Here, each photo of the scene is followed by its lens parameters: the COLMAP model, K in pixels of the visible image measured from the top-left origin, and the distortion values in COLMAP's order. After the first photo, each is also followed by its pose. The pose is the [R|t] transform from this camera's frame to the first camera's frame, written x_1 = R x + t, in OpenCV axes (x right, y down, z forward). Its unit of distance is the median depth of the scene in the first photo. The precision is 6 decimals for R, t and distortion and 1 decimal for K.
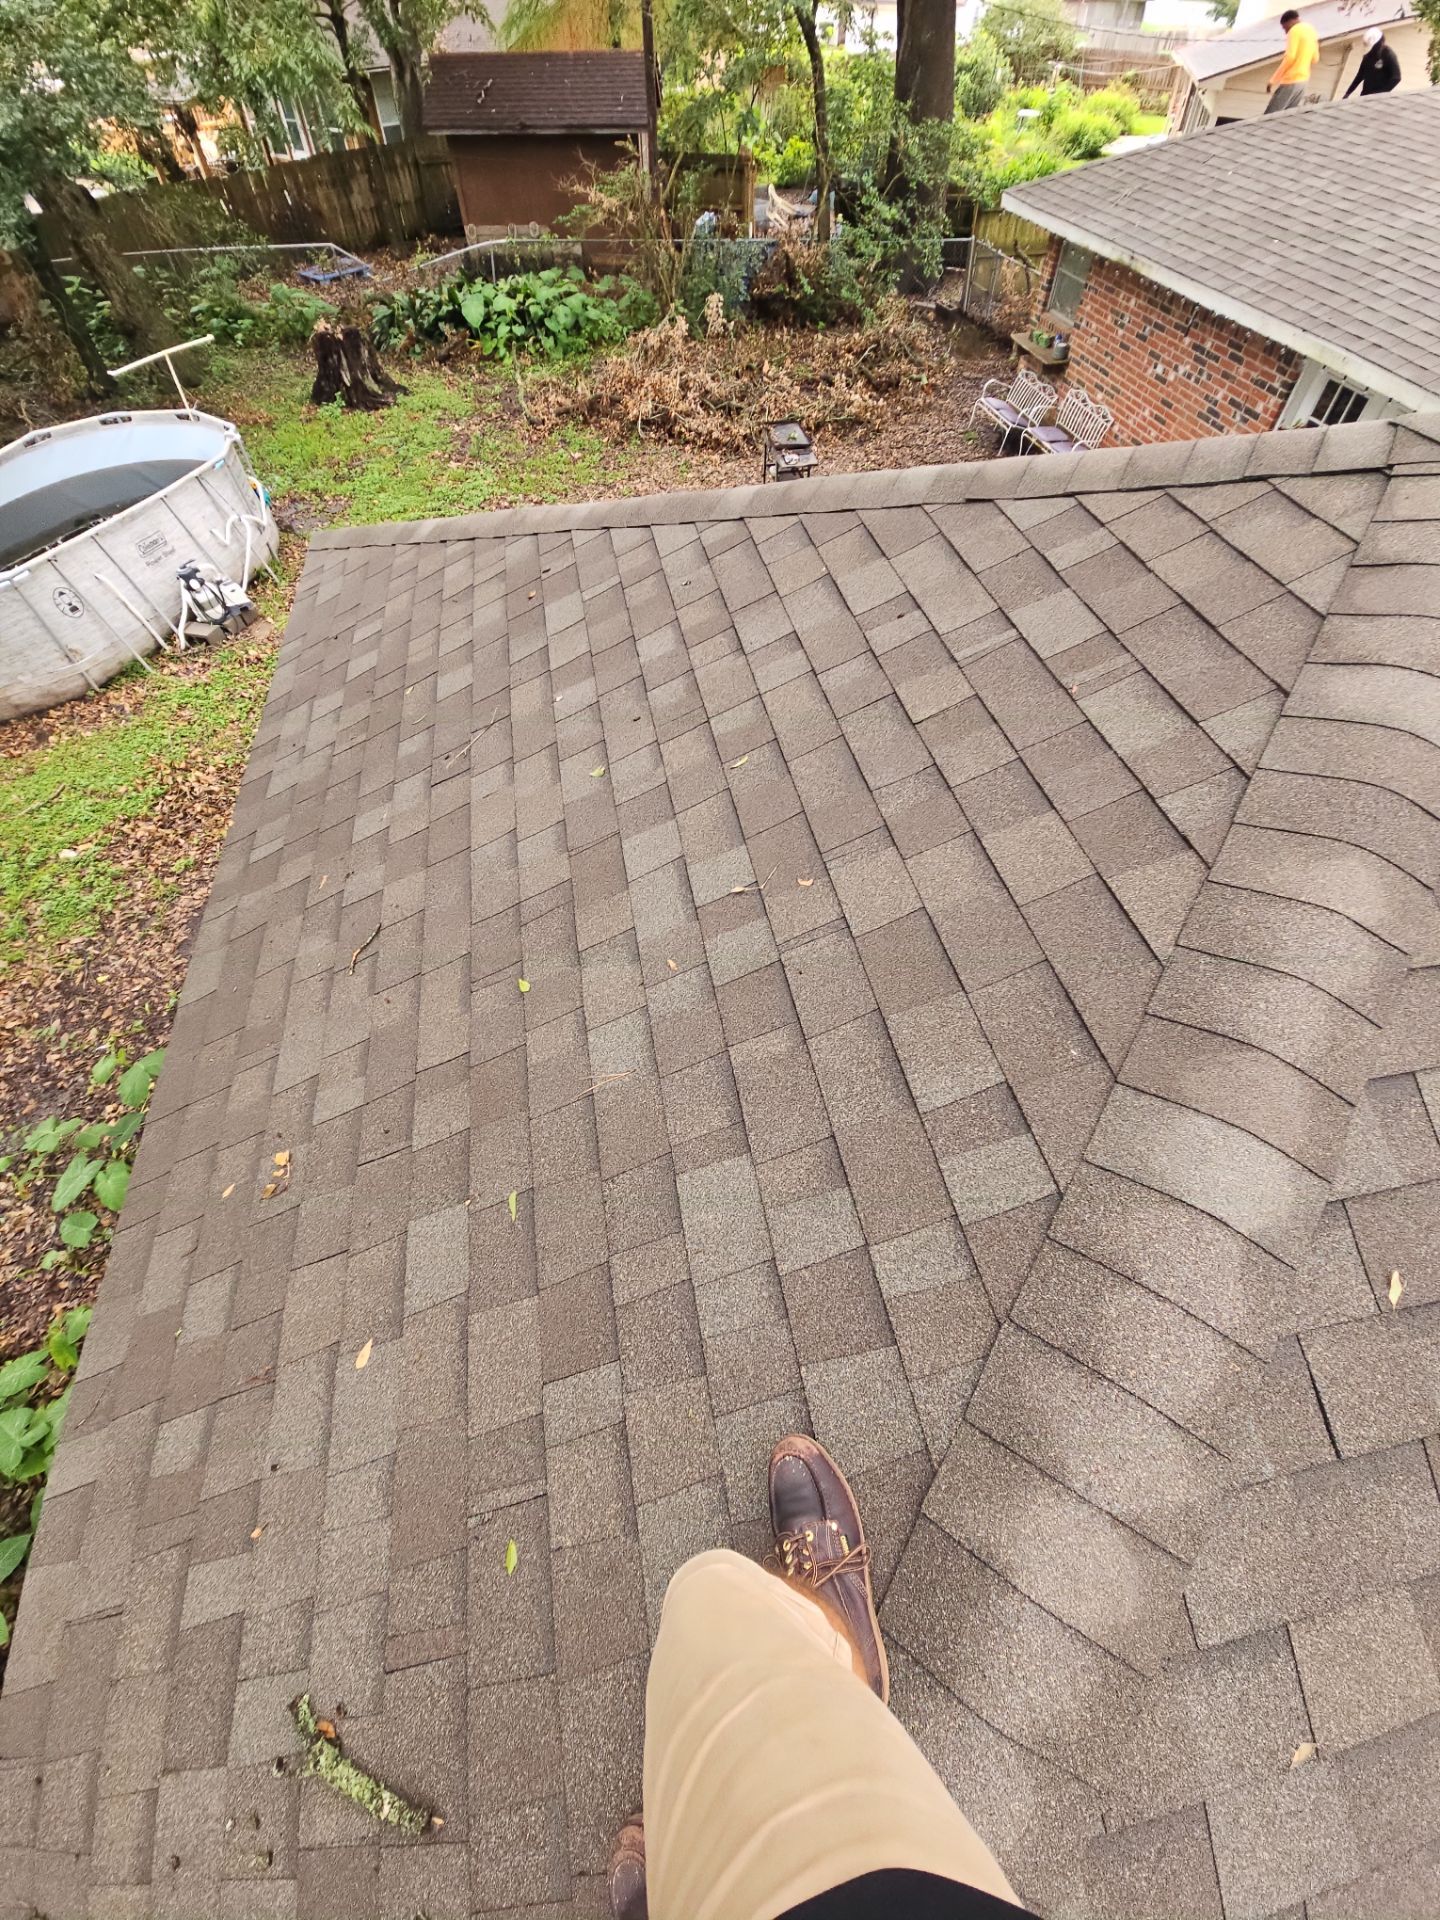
lens RADIAL K [[788.8, 0, 724.6], [0, 788.8, 966.5], [0, 0, 1]] dist [0.003079, -0.005760]
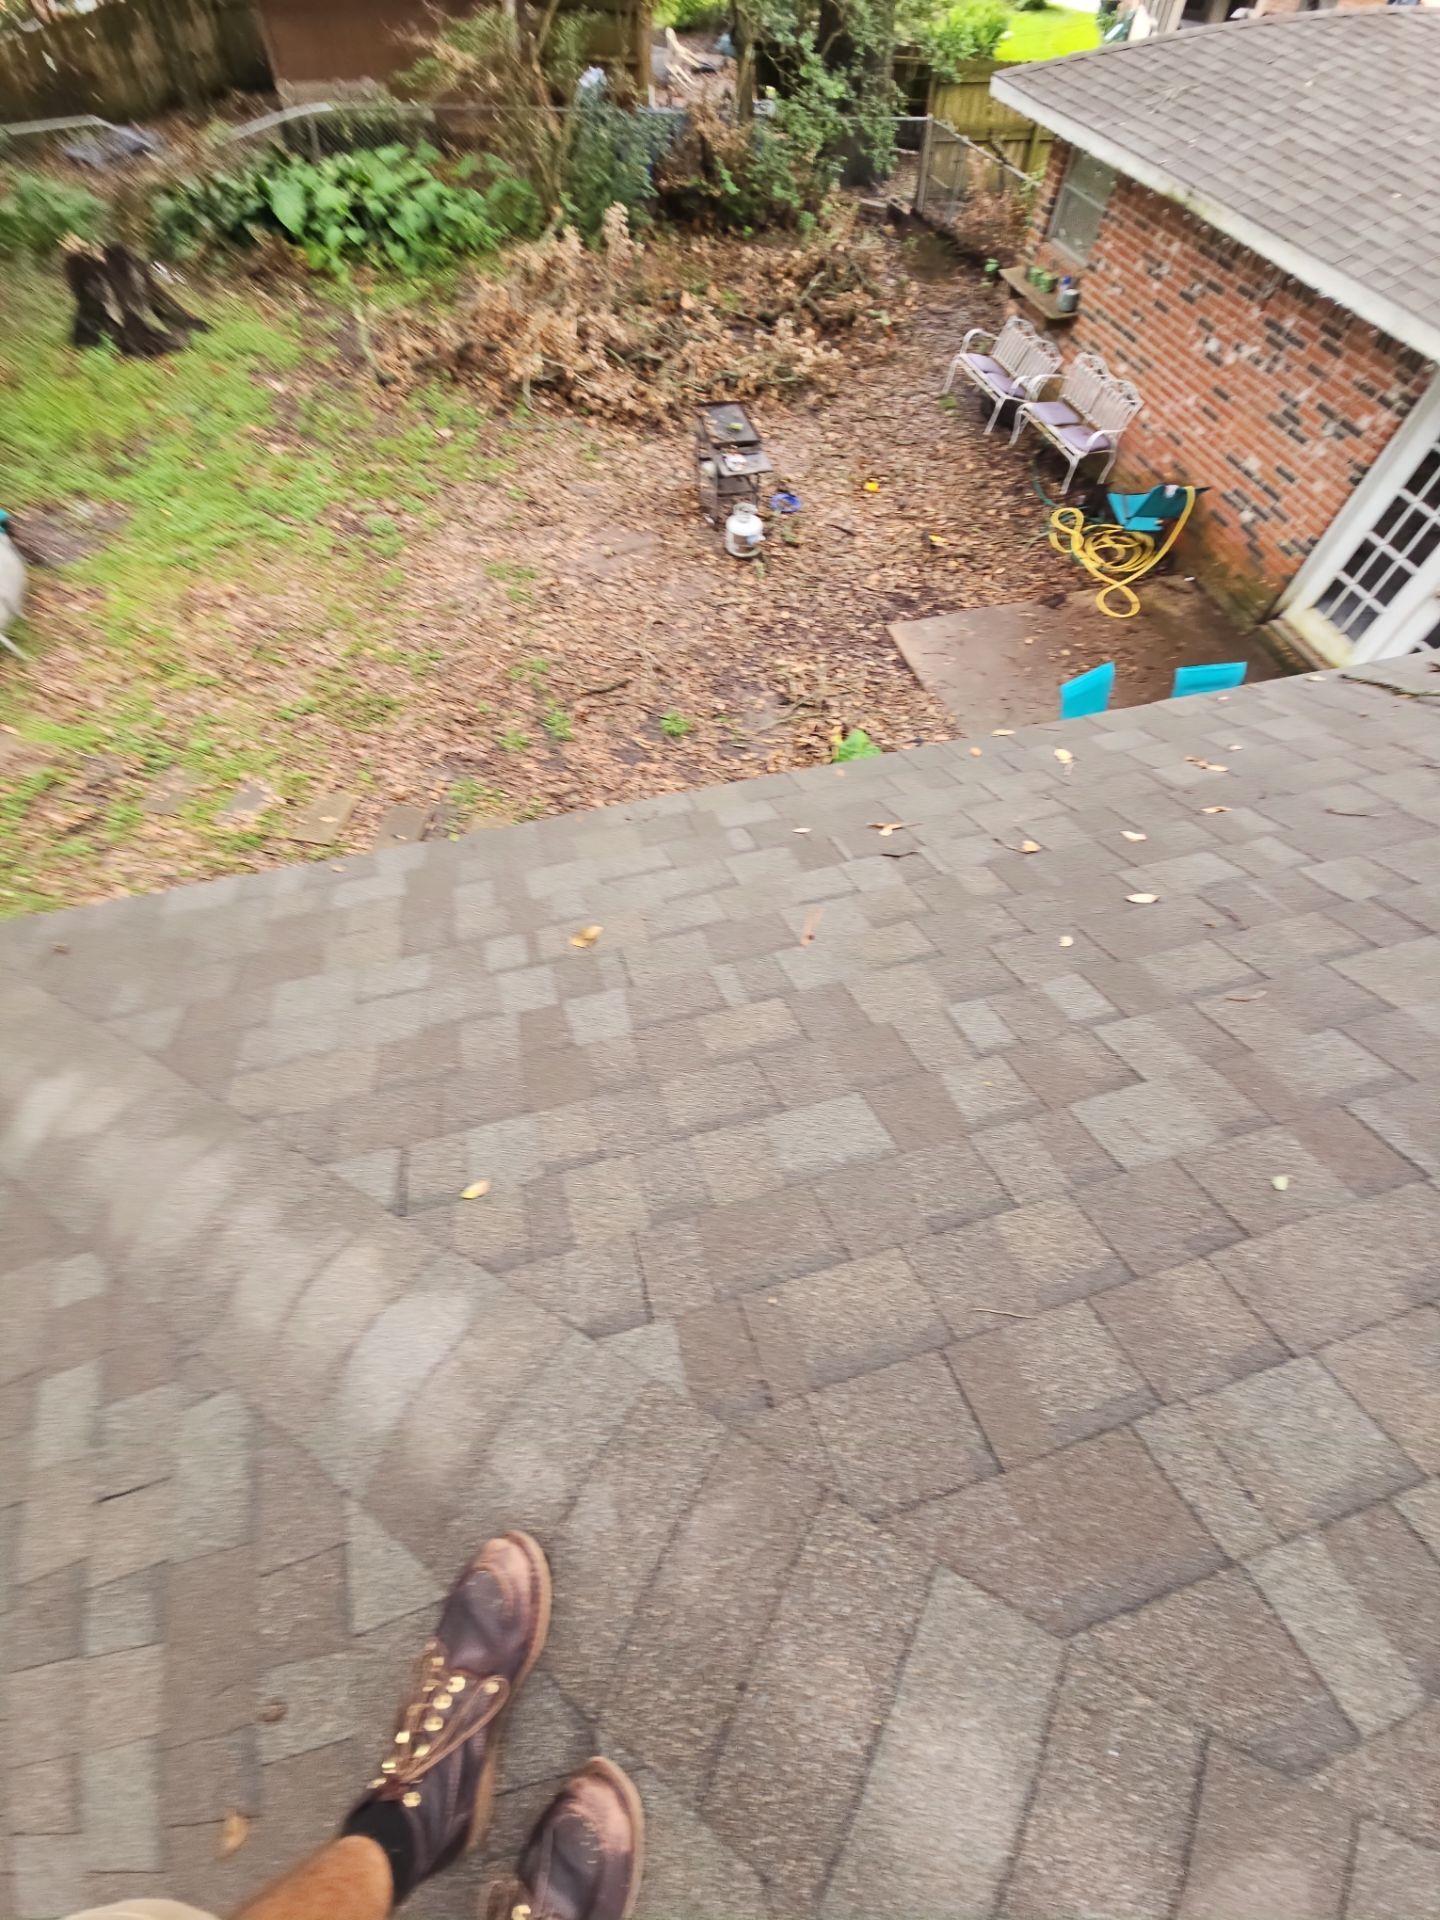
lens RADIAL K [[788.8, 0, 716.1], [0, 788.8, 952.9], [0, 0, 1]] dist [0.003079, -0.005760]
pose [[0.994975, -0.055853, 0.083102, -0.019375], [0.047211, 0.993607, 0.102546, -0.211714], [-0.088299, -0.098107, 0.991251, 0.175365]]
